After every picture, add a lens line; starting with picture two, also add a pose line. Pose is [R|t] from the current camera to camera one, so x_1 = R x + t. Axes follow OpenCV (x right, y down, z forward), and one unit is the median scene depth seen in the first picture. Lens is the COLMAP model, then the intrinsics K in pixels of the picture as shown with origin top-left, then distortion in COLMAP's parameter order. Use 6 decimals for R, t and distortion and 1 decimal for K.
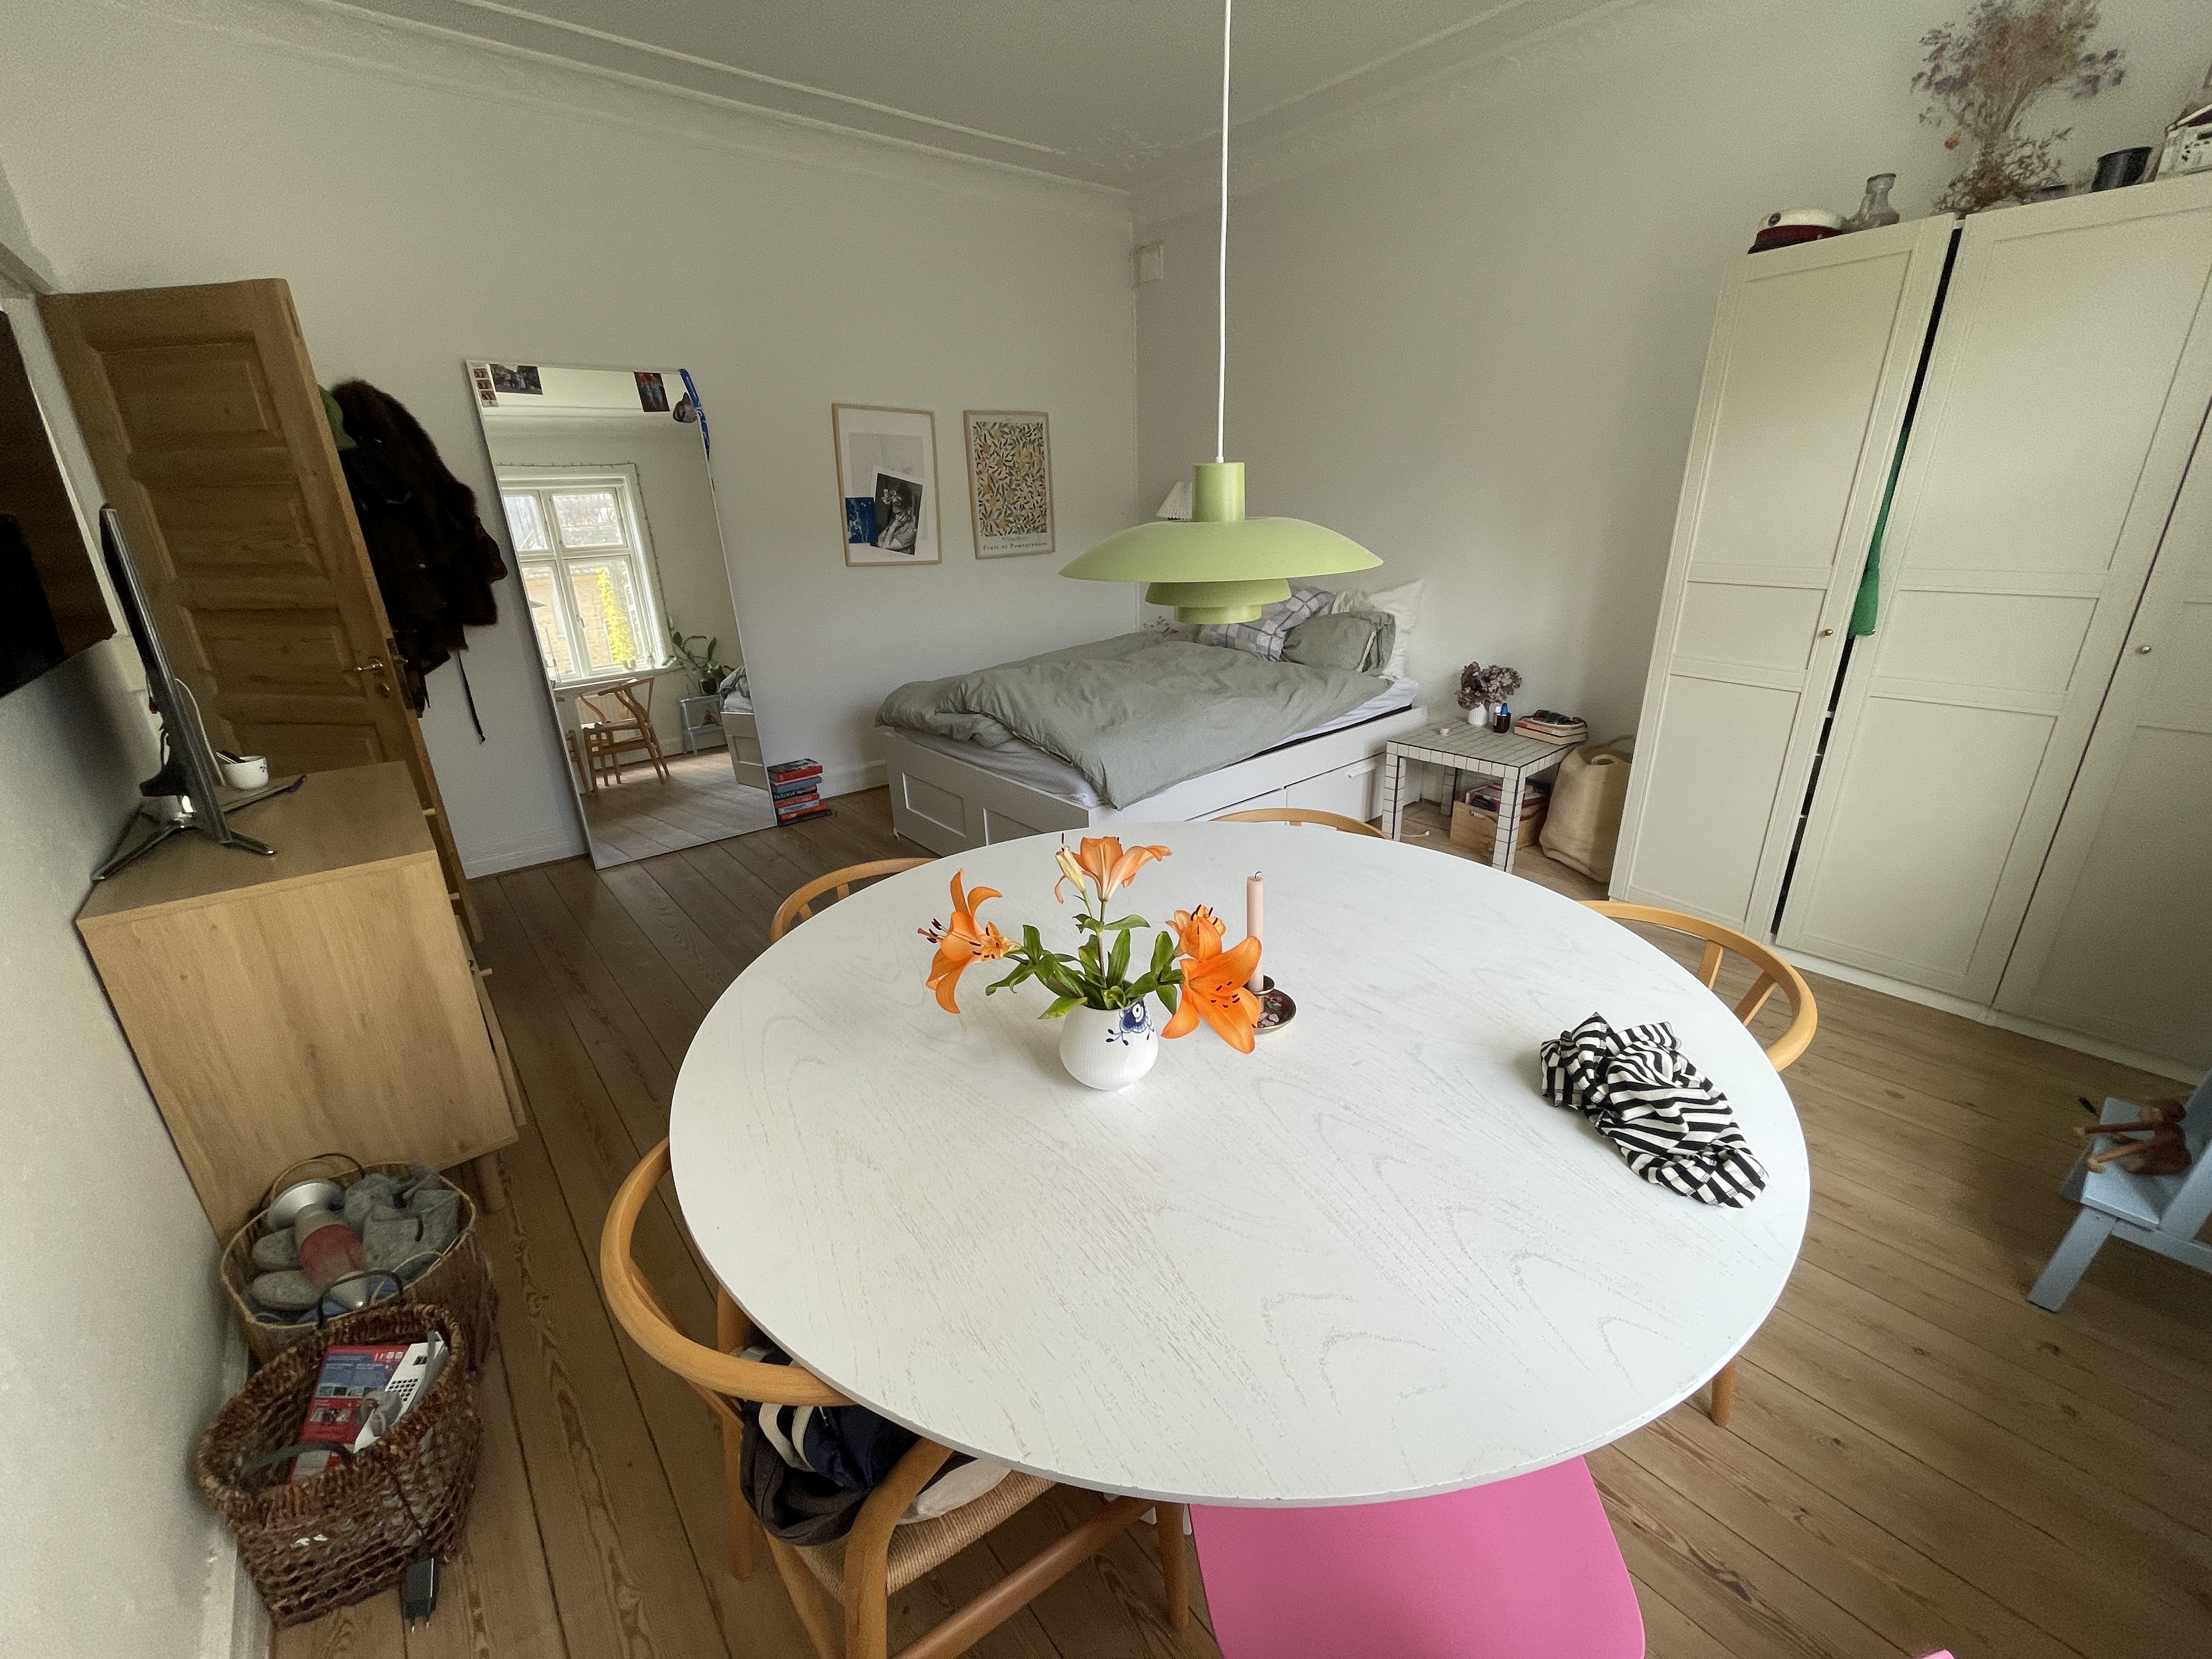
lens RADIAL K [[883.0, 0, 1113.1], [0, 883.0, 826.3], [0, 0, 1]] dist [-0.006131, -0.000051]
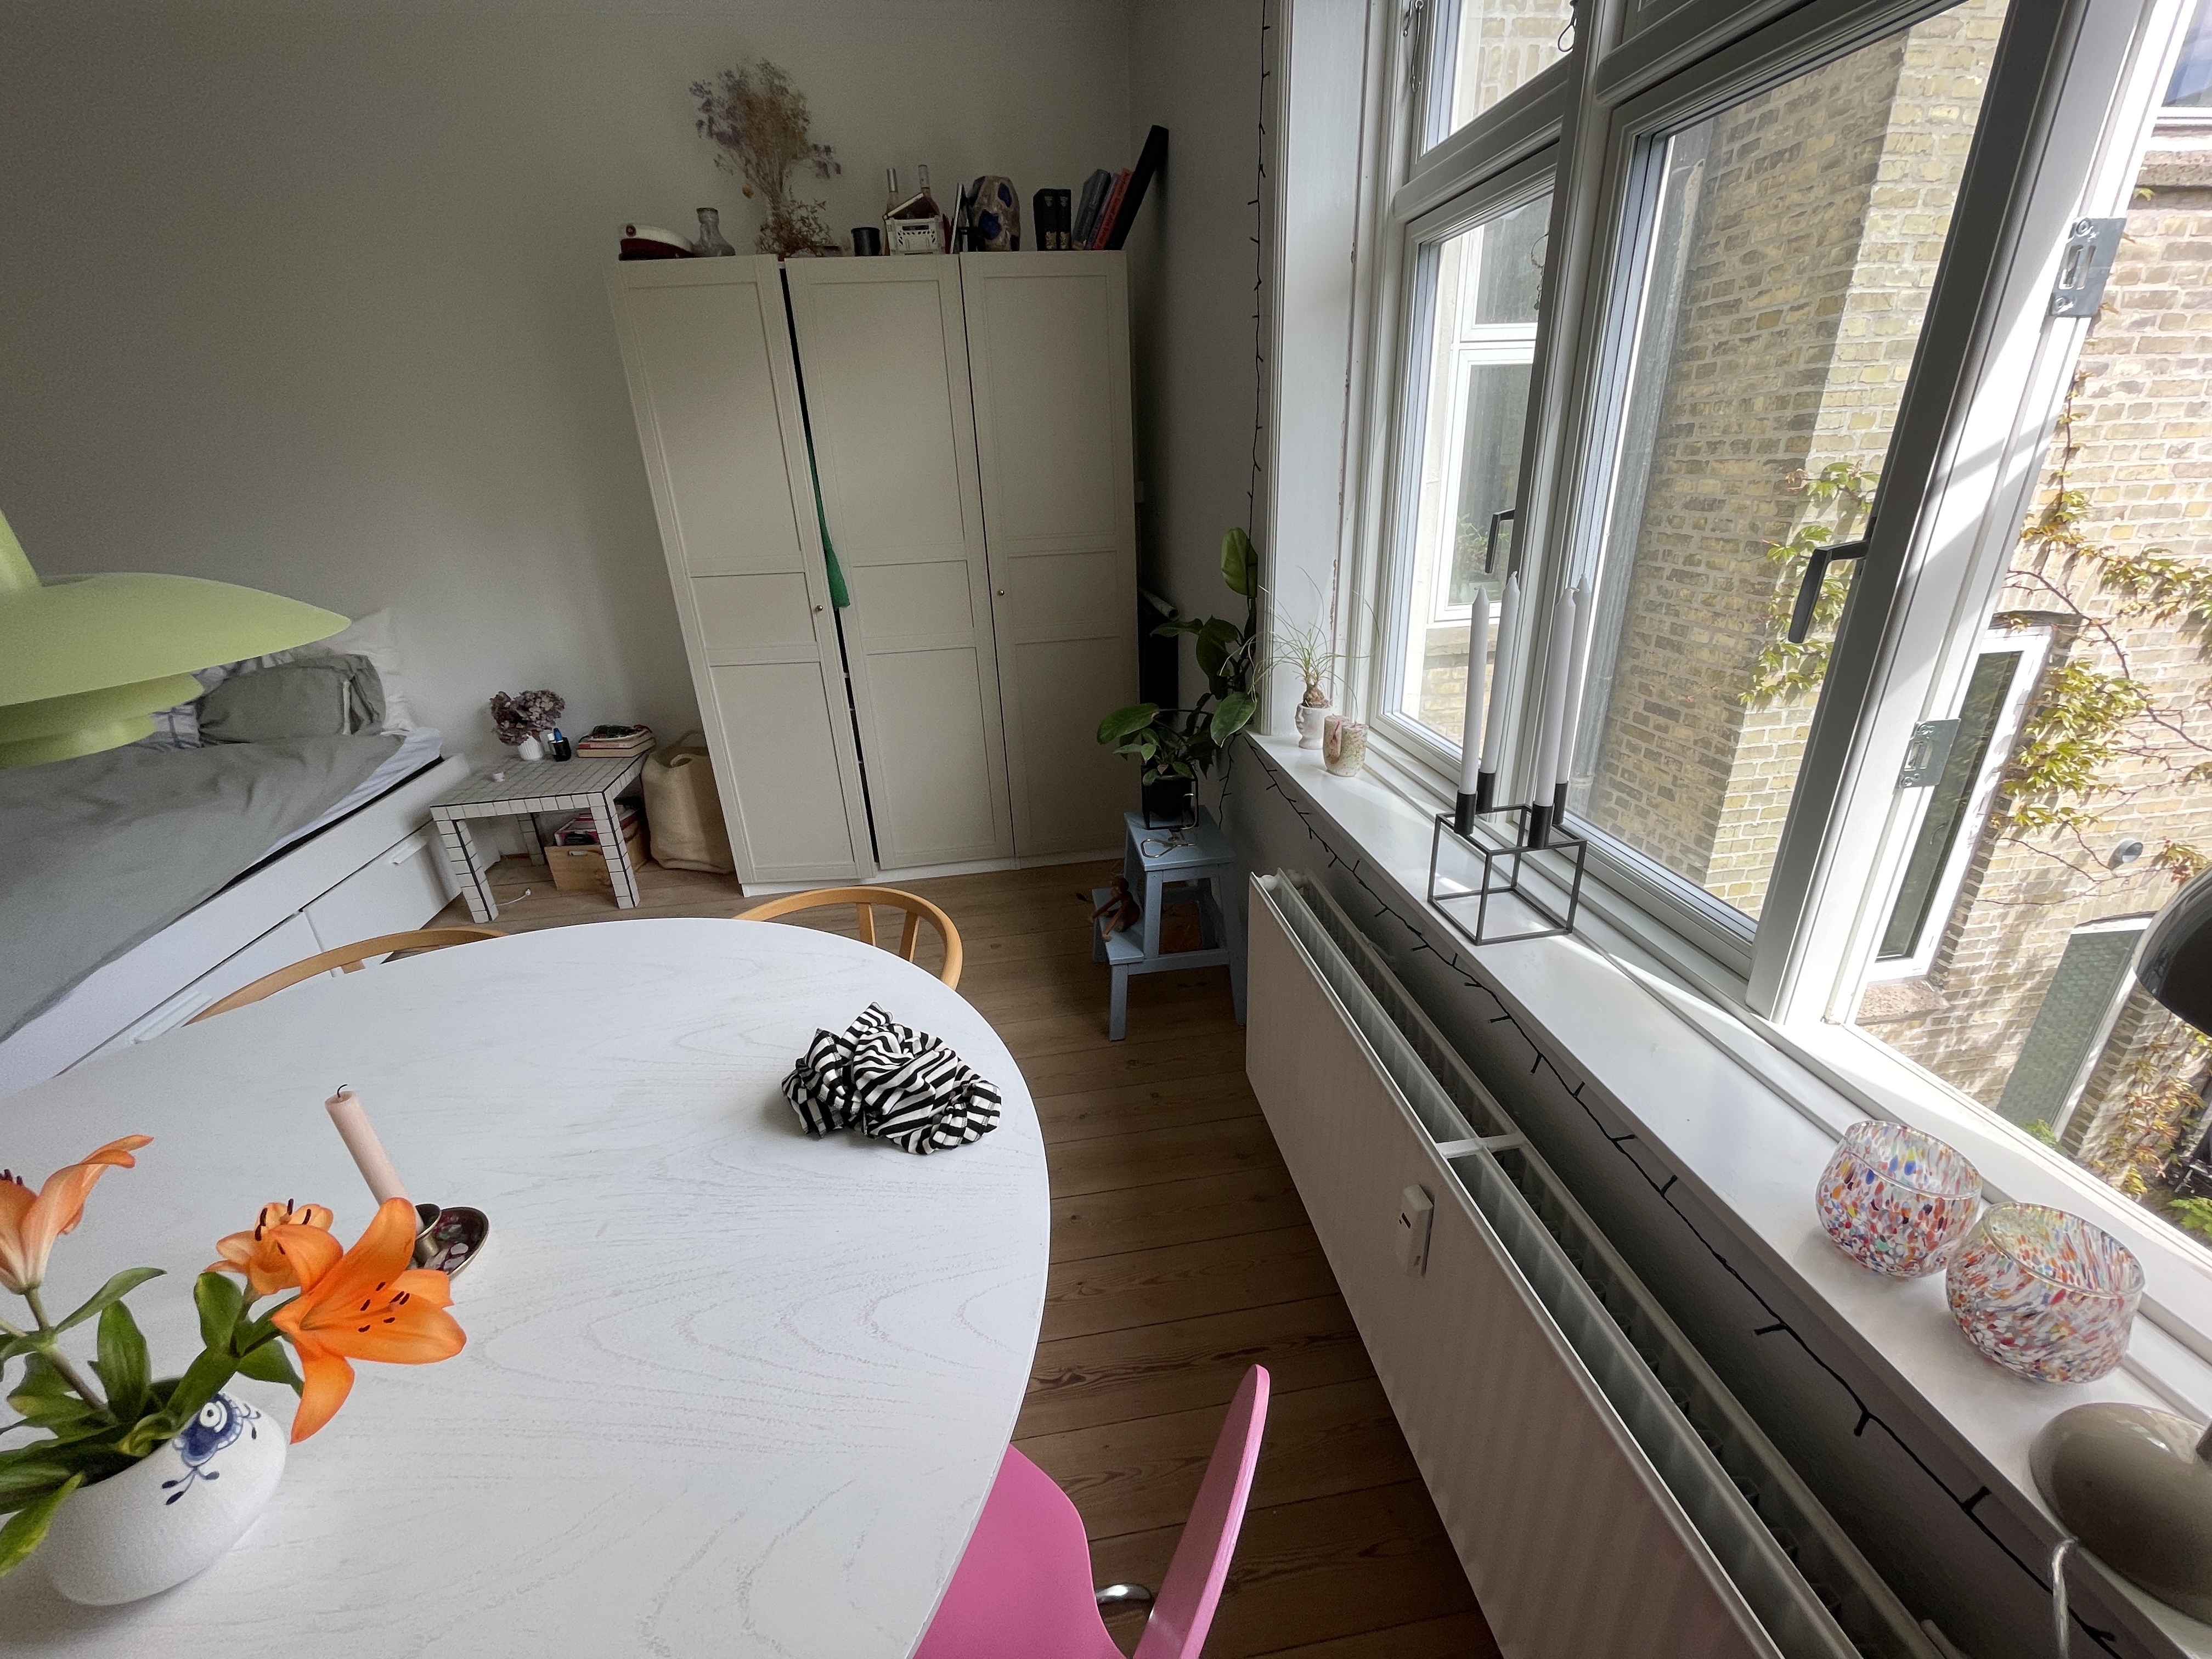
lens RADIAL K [[883.0, 0, 1108.3], [0, 883.0, 827.3], [0, 0, 1]] dist [-0.006131, -0.000051]
pose [[0.531282, -0.325677, 0.782096, 0.007202], [0.321141, 0.931682, 0.169814, -0.028288], [-0.783969, 0.160944, 0.599574, 0.046570]]
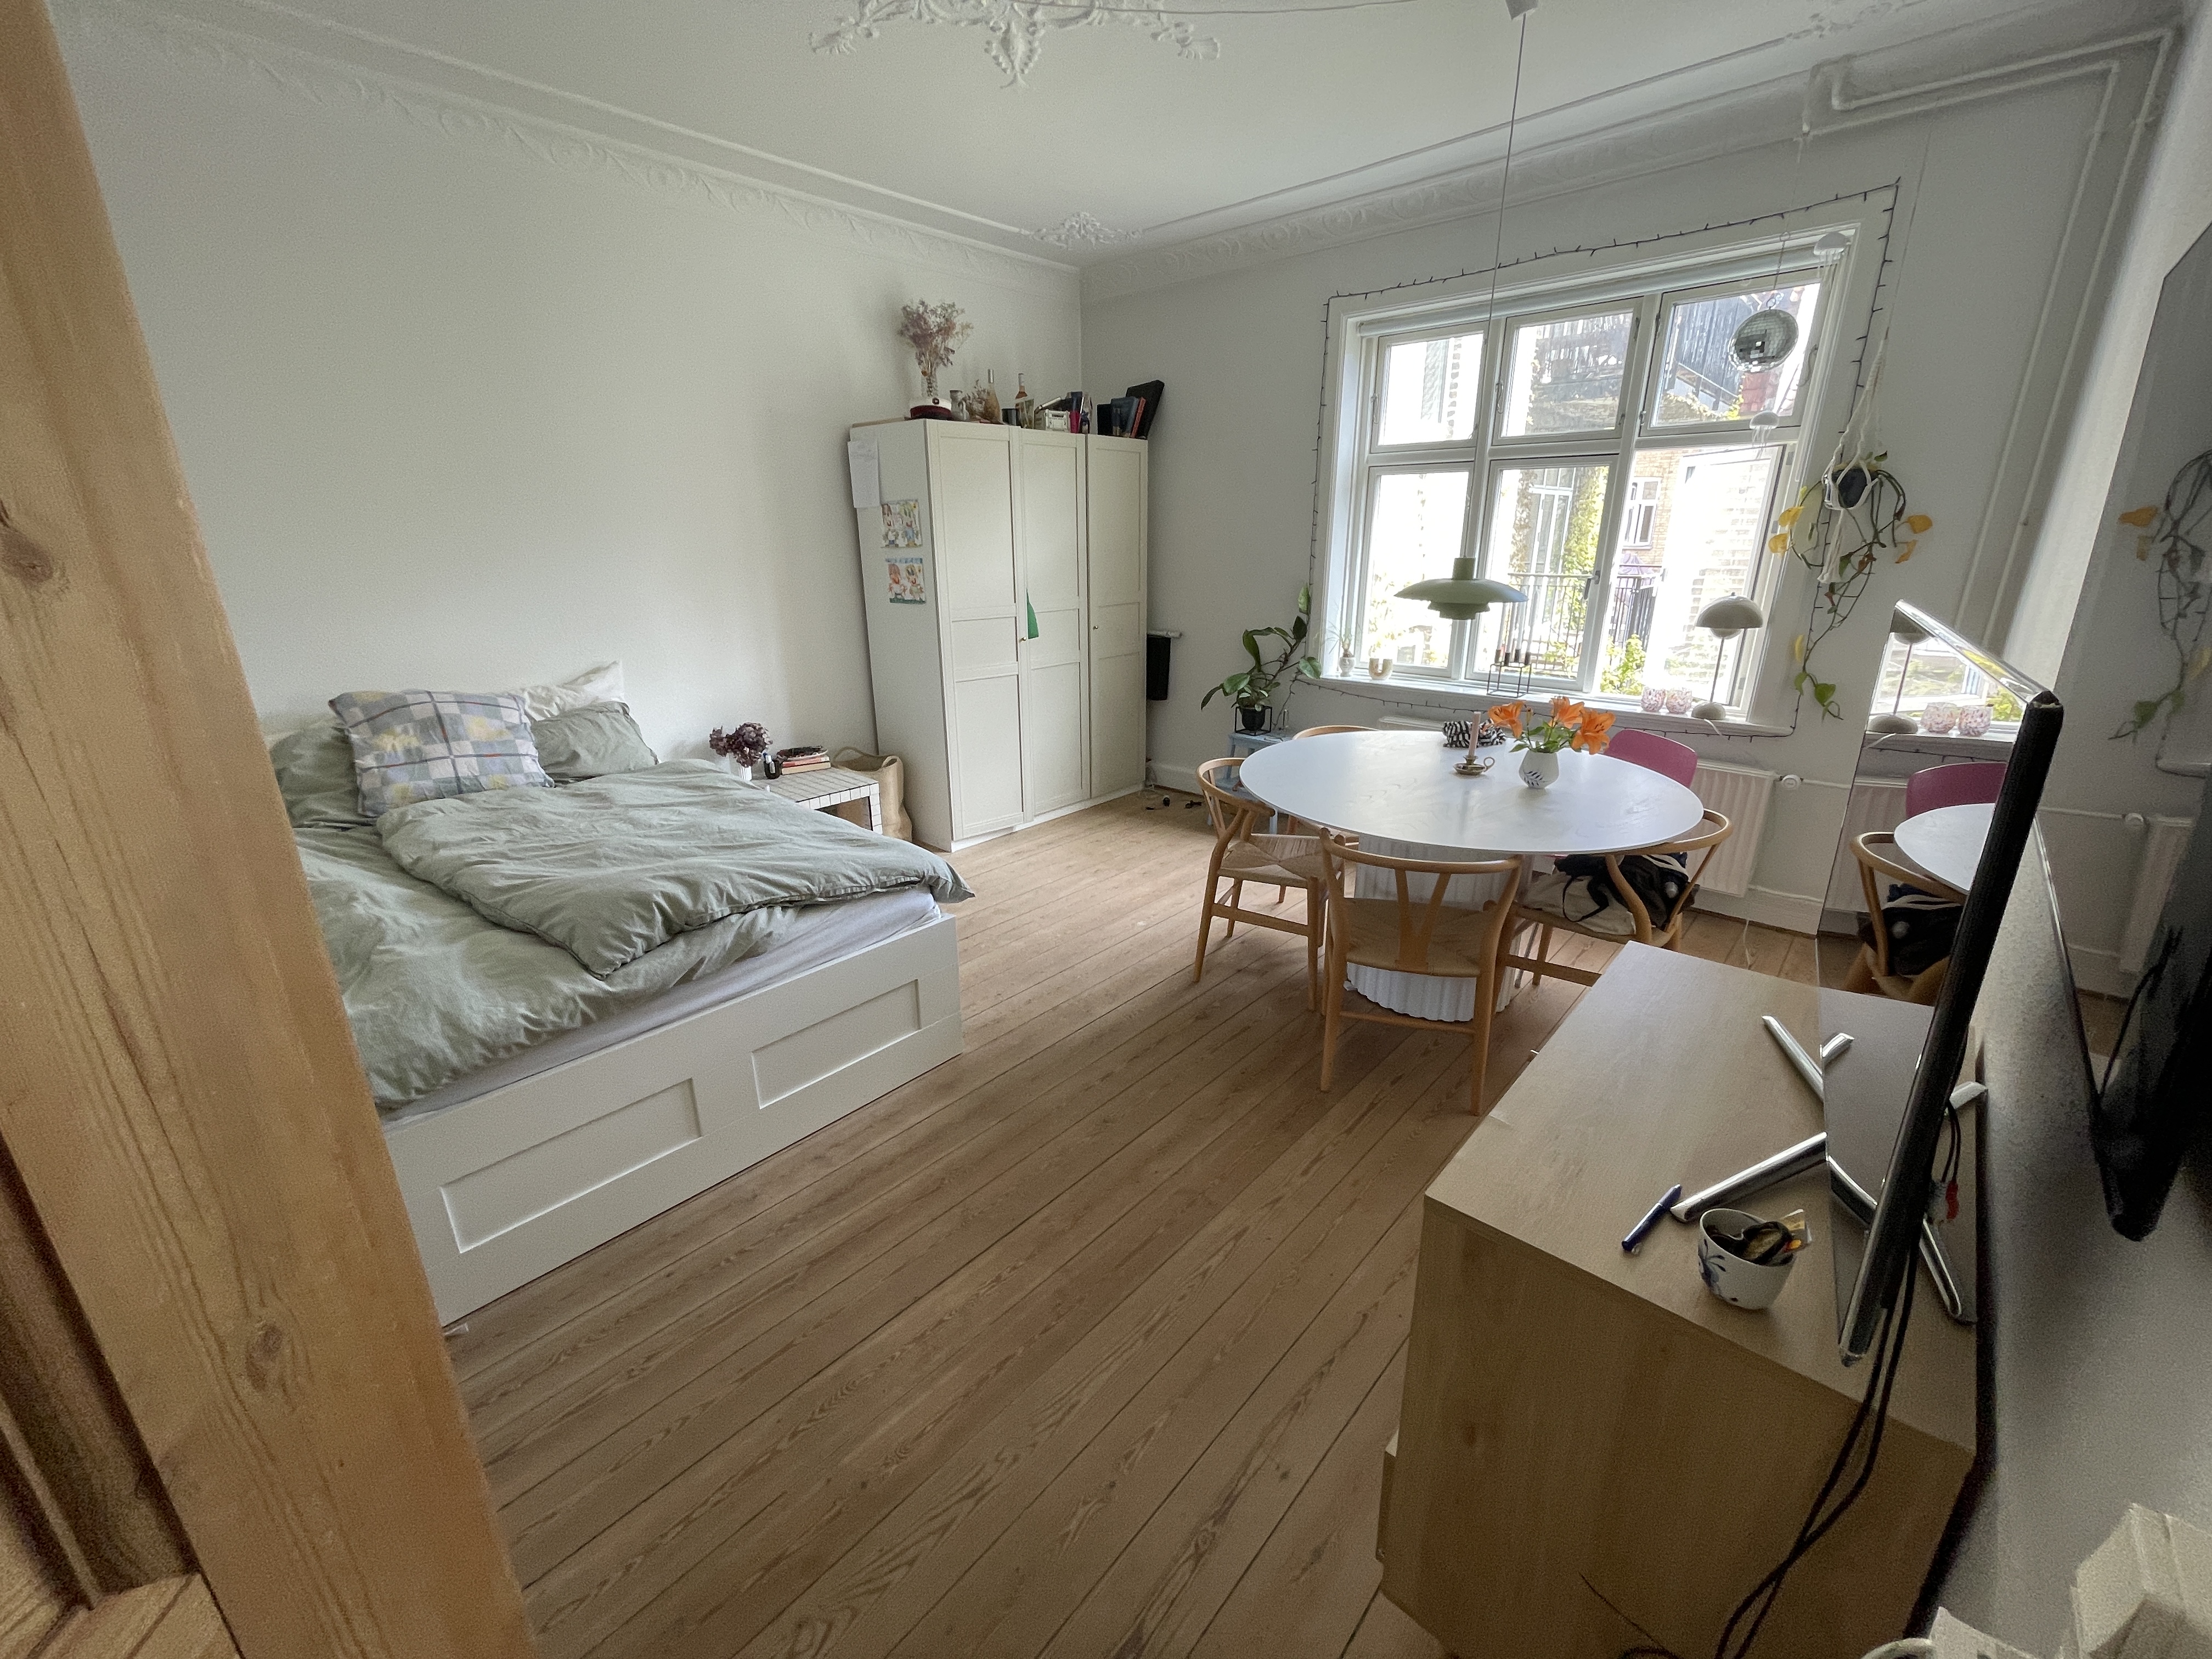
lens RADIAL K [[883.0, 0, 1097.0], [0, 883.0, 830.8], [0, 0, 1]] dist [-0.006131, -0.000051]
pose [[-0.117451, -0.293713, 0.948651, -1.198061], [0.356002, 0.879319, 0.316323, -0.449303], [-0.927075, 0.374874, 0.001286, 1.142772]]
